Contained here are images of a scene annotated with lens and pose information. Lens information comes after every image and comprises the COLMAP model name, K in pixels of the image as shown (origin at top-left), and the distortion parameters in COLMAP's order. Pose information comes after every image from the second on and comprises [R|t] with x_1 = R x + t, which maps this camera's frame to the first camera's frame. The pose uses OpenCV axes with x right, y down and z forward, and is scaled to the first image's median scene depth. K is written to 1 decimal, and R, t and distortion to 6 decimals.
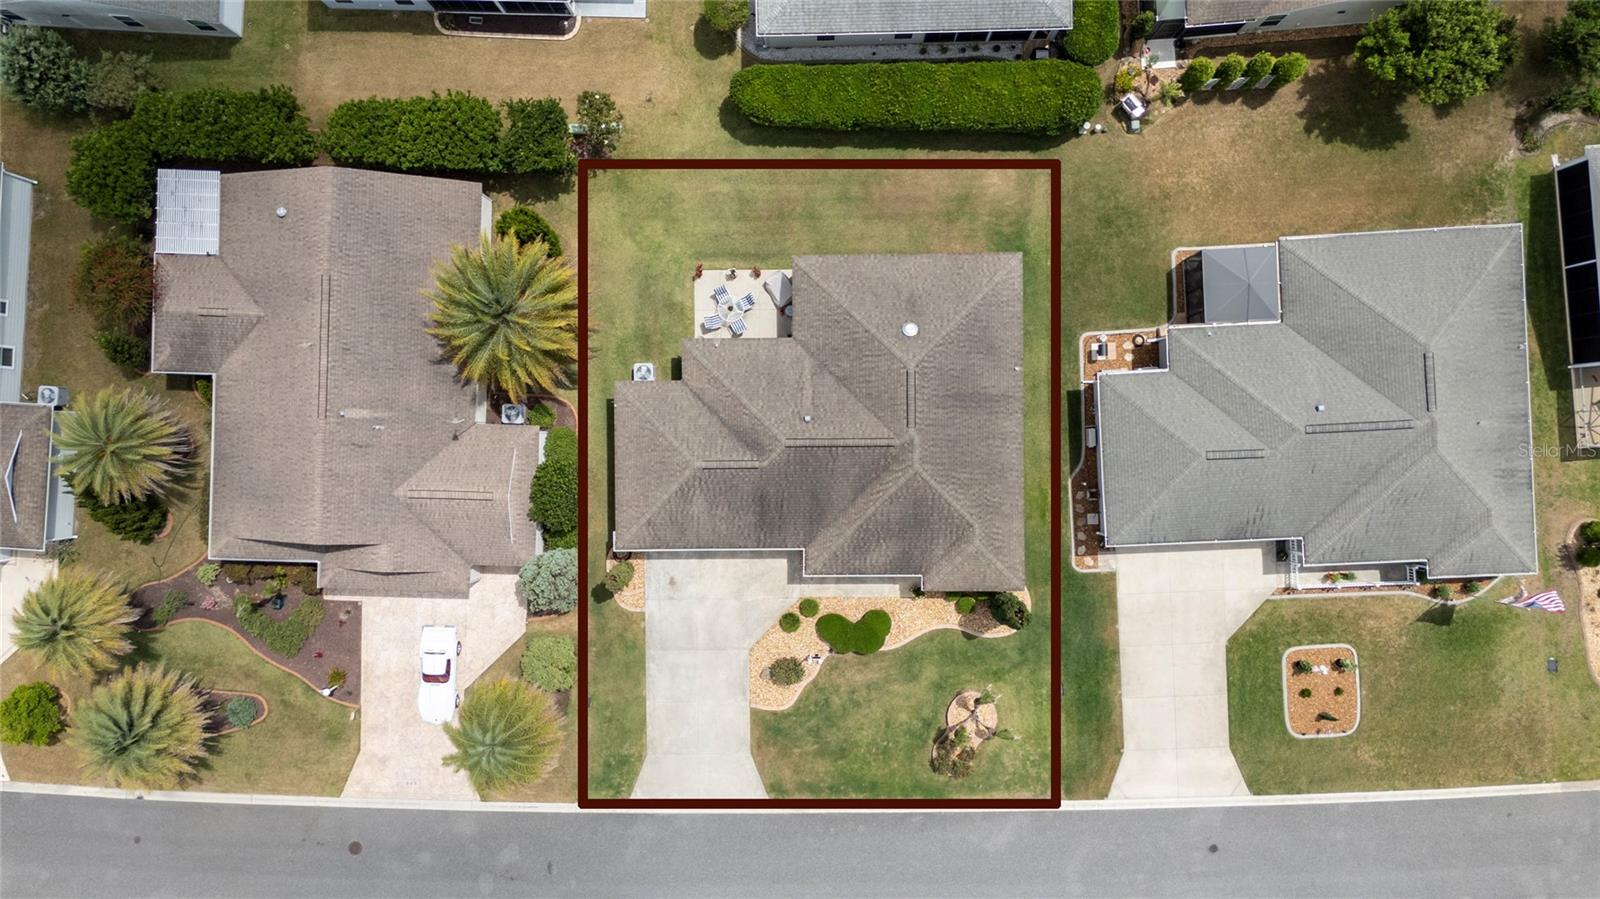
lens RADIAL K [[1179.5, 0, 795.2], [0, 1179.5, 446.5], [0, 0, 1]] dist [0.092065, -0.106293]
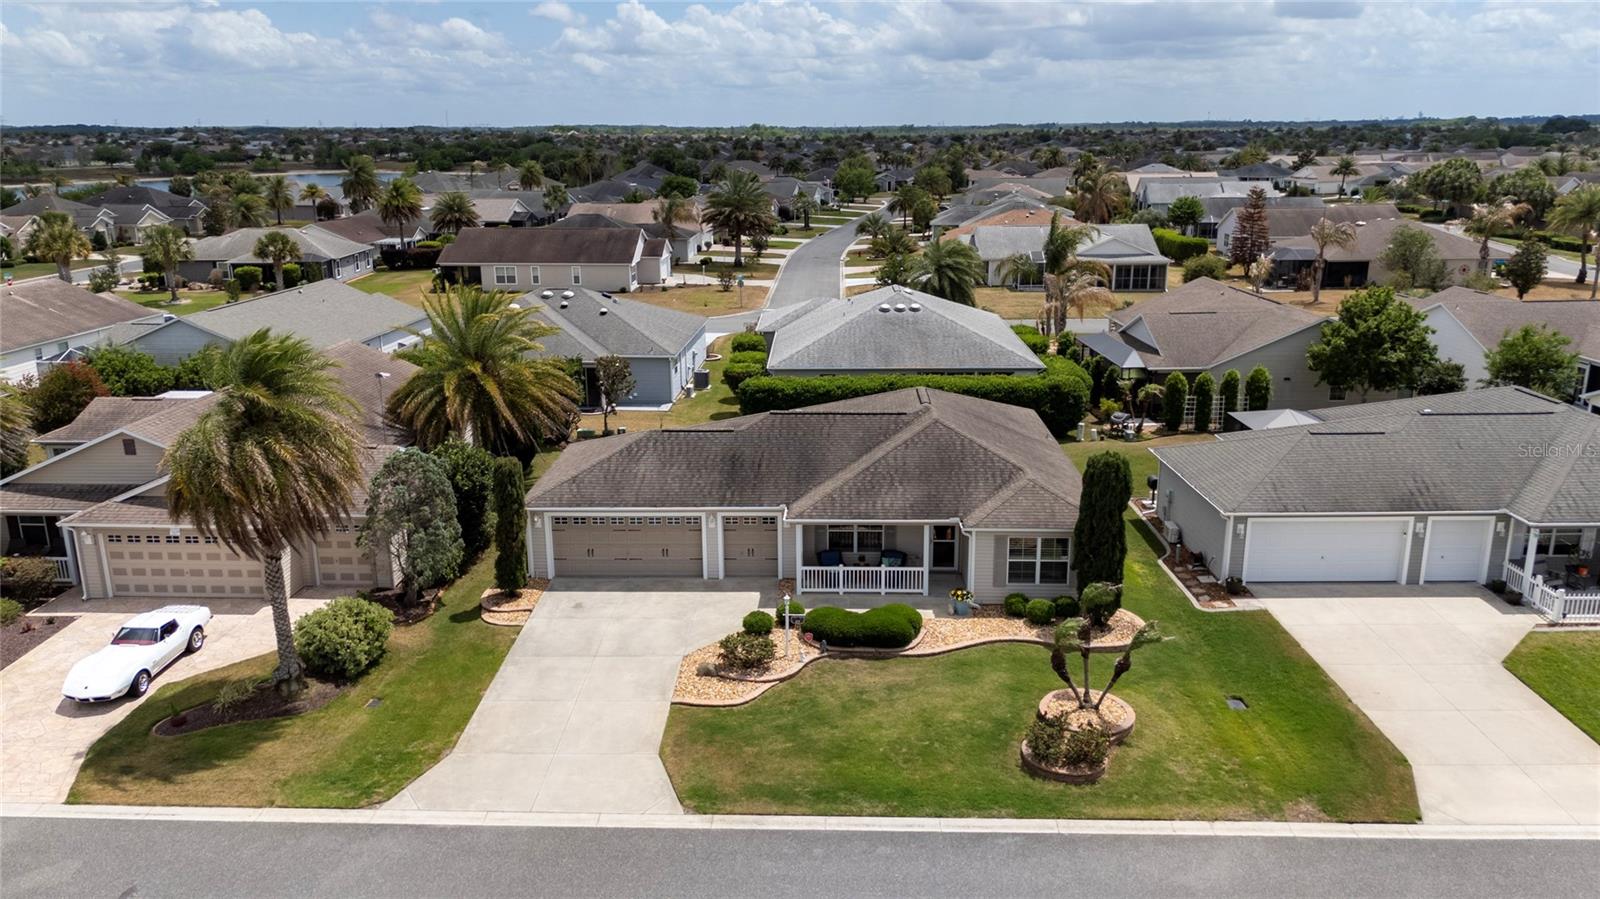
lens RADIAL K [[1179.5, 0, 795.2], [0, 1179.5, 446.5], [0, 0, 1]] dist [0.092065, -0.106293]
pose [[0.998987, 0.029201, -0.034242, 0.034395], [-0.040489, 0.251068, -0.967122, 0.725381], [-0.019644, 0.967529, 0.251996, 0.763763]]
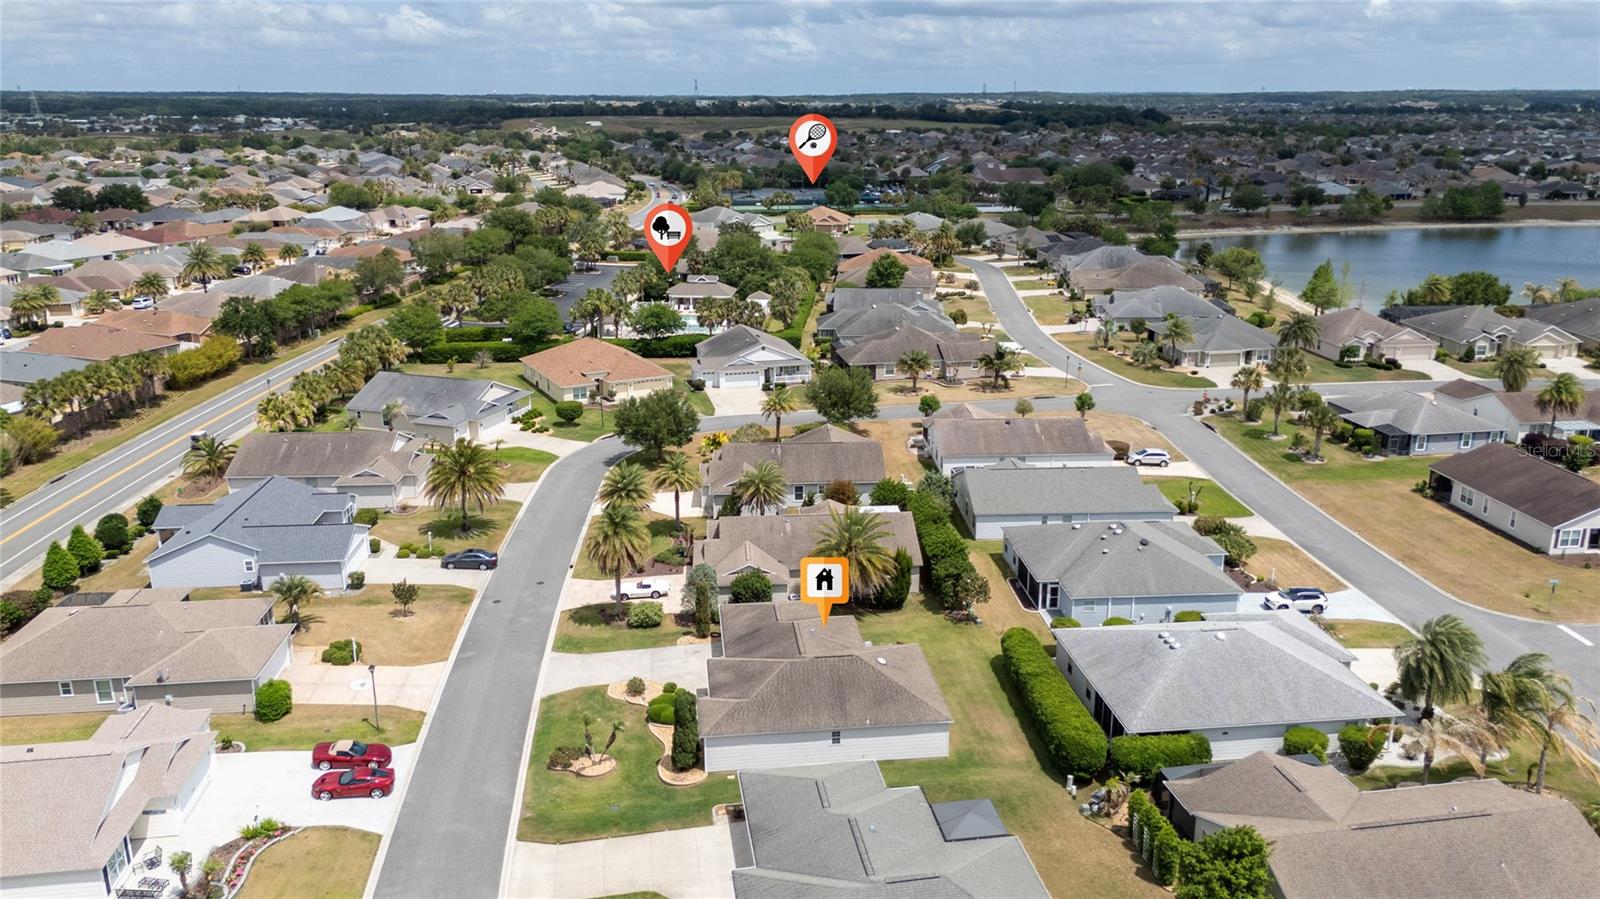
lens RADIAL K [[1179.5, 0, 795.2], [0, 1179.5, 446.5], [0, 0, 1]] dist [0.092065, -0.106293]
pose [[0.098368, 0.300851, -0.948585, 1.282869], [-0.995146, 0.027100, -0.094602, 0.128813], [-0.002754, 0.953286, 0.302056, 0.298256]]
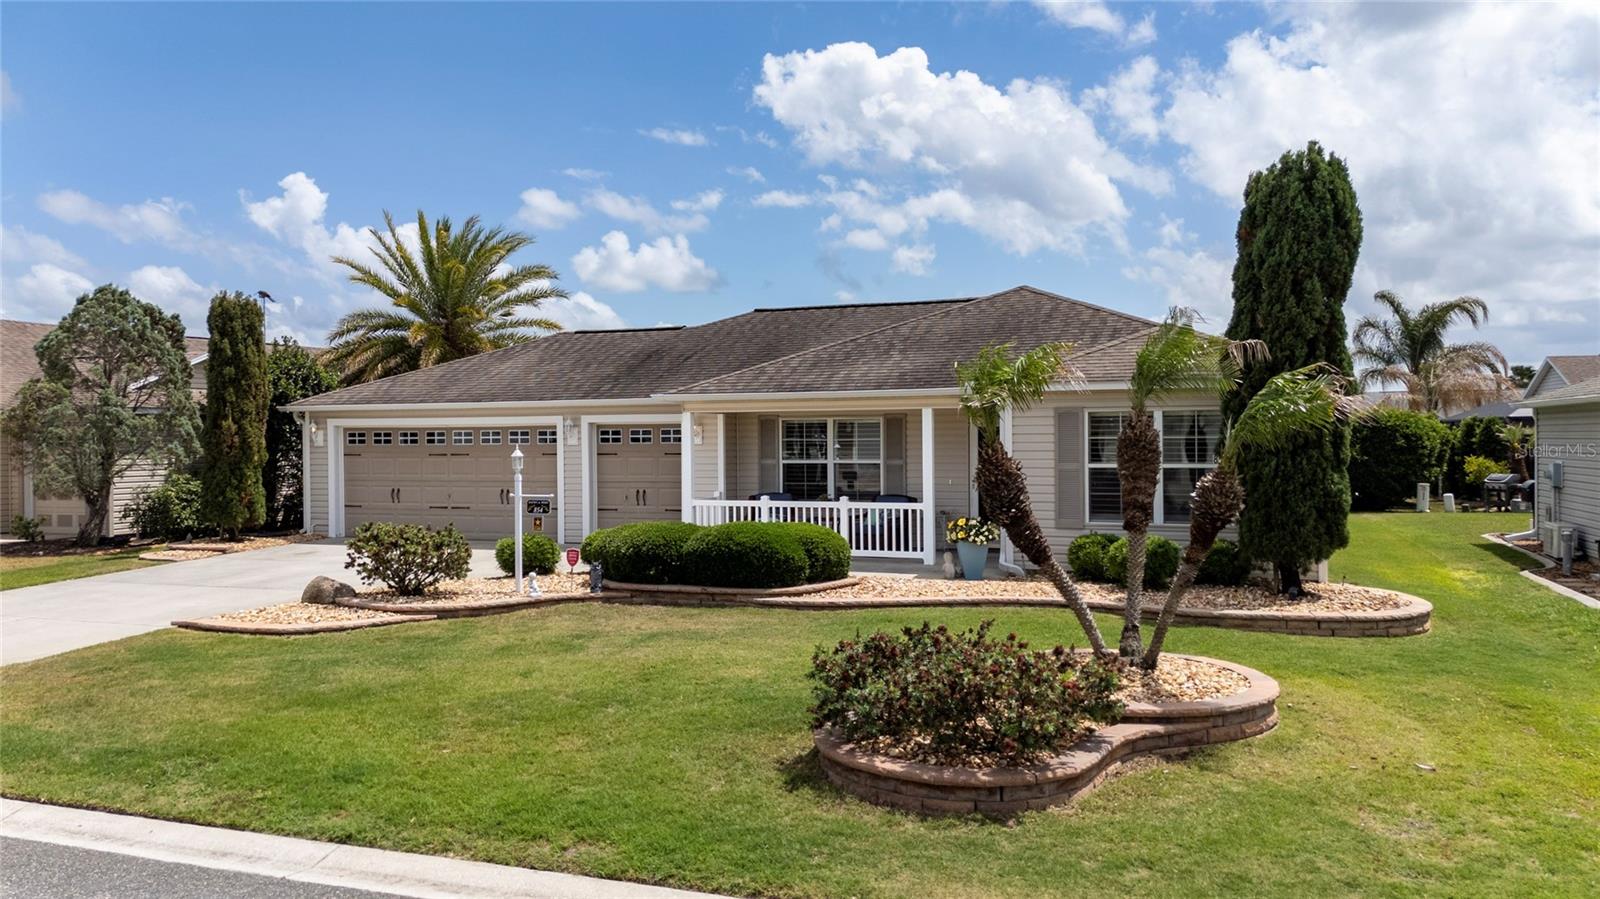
lens RADIAL K [[1179.5, 0, 795.2], [0, 1179.5, 446.5], [0, 0, 1]] dist [0.092065, -0.106293]
pose [[0.931493, 0.019937, -0.363212, 0.173472], [-0.363297, 0.000688, -0.931673, 0.395320], [-0.018324, 0.999801, 0.007884, 0.986069]]
